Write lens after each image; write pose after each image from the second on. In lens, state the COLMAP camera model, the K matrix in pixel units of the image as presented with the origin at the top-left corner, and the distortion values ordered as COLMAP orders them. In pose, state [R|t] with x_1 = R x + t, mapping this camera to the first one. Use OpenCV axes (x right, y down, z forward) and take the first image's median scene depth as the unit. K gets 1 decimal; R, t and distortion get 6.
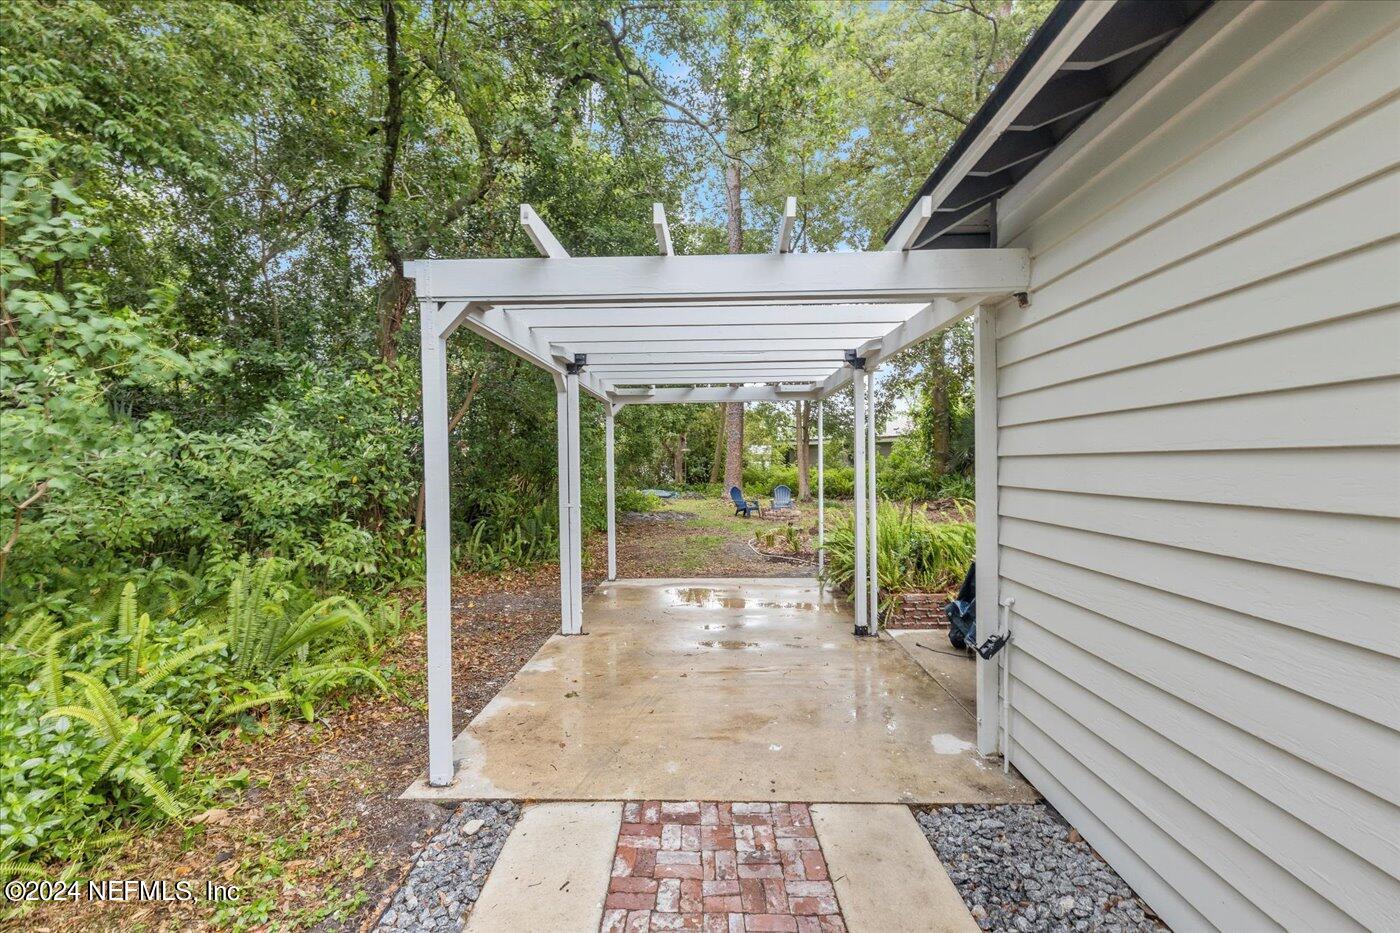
lens RADIAL K [[637.6, 0, 700.0], [0, 637.6, 462.2], [0, 0, 1]] dist [0.000833, 0.000053]
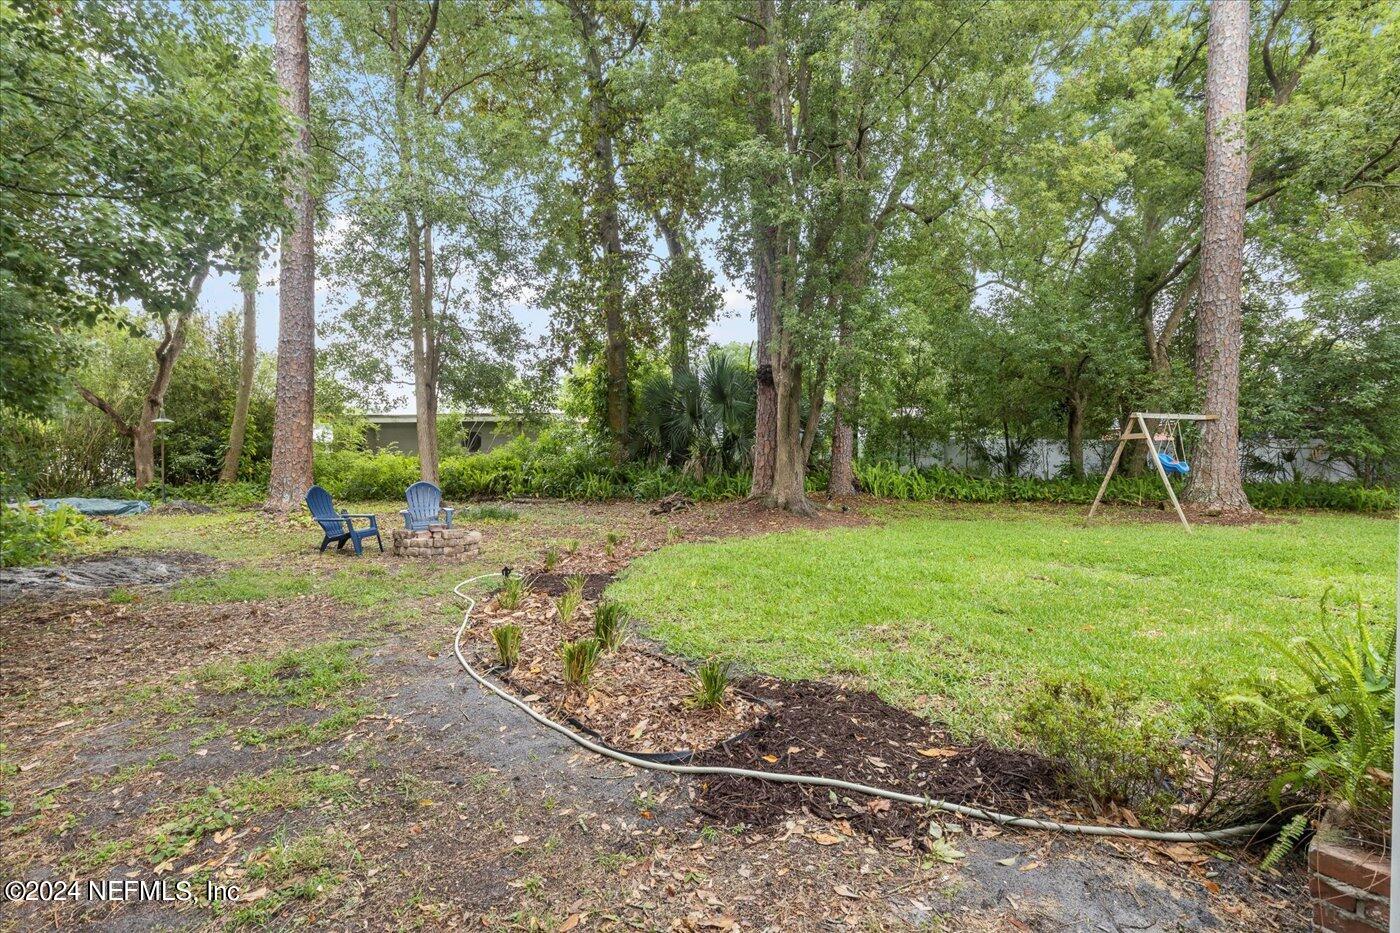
lens RADIAL K [[637.6, 0, 700.0], [0, 637.6, 462.2], [0, 0, 1]] dist [0.000833, 0.000053]
pose [[0.773363, -0.002509, 0.633959, -0.014652], [-0.000789, 0.999988, 0.004920, 0.013525], [-0.633963, -0.004306, 0.773351, 0.334115]]
